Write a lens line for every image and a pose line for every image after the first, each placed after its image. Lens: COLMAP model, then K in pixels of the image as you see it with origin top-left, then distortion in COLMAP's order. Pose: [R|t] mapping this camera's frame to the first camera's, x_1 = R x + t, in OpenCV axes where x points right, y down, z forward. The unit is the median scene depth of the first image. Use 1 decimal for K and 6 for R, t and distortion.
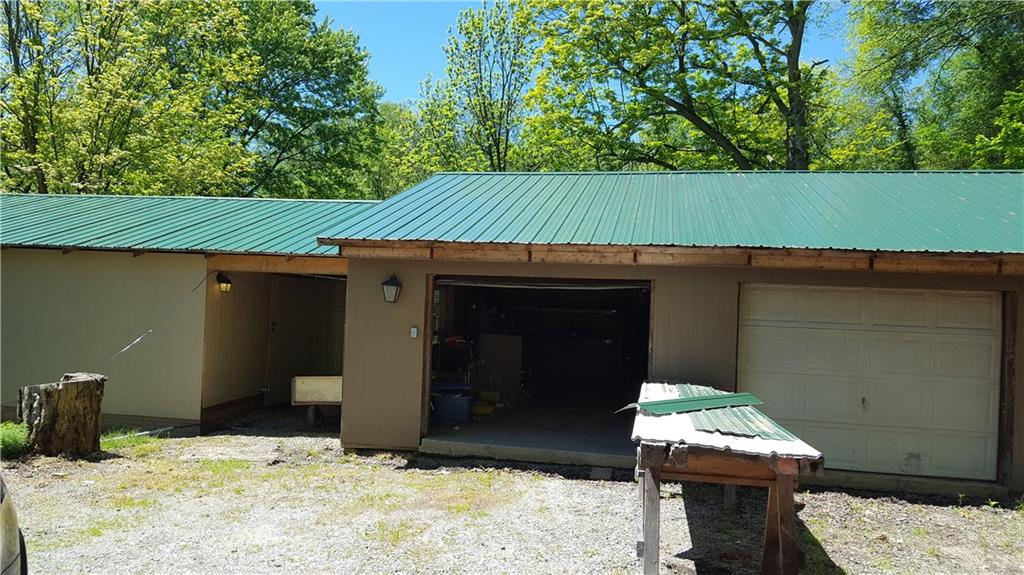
lens RADIAL K [[756.2, 0, 512.3], [0, 756.2, 288.5], [0, 0, 1]] dist [-0.010336, -0.006072]
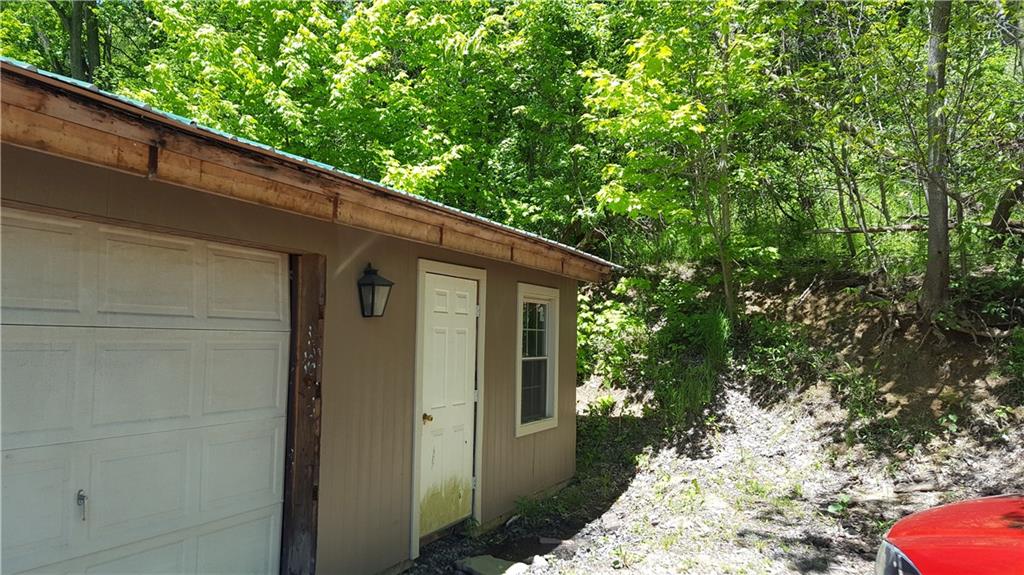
lens RADIAL K [[756.2, 0, 513.0], [0, 756.2, 290.4], [0, 0, 1]] dist [-0.010336, -0.006072]
pose [[0.232369, 0.026870, 0.972257, 0.125836], [-0.028129, 0.999386, -0.020897, 0.038953], [-0.972221, -0.022493, 0.232982, 0.696473]]
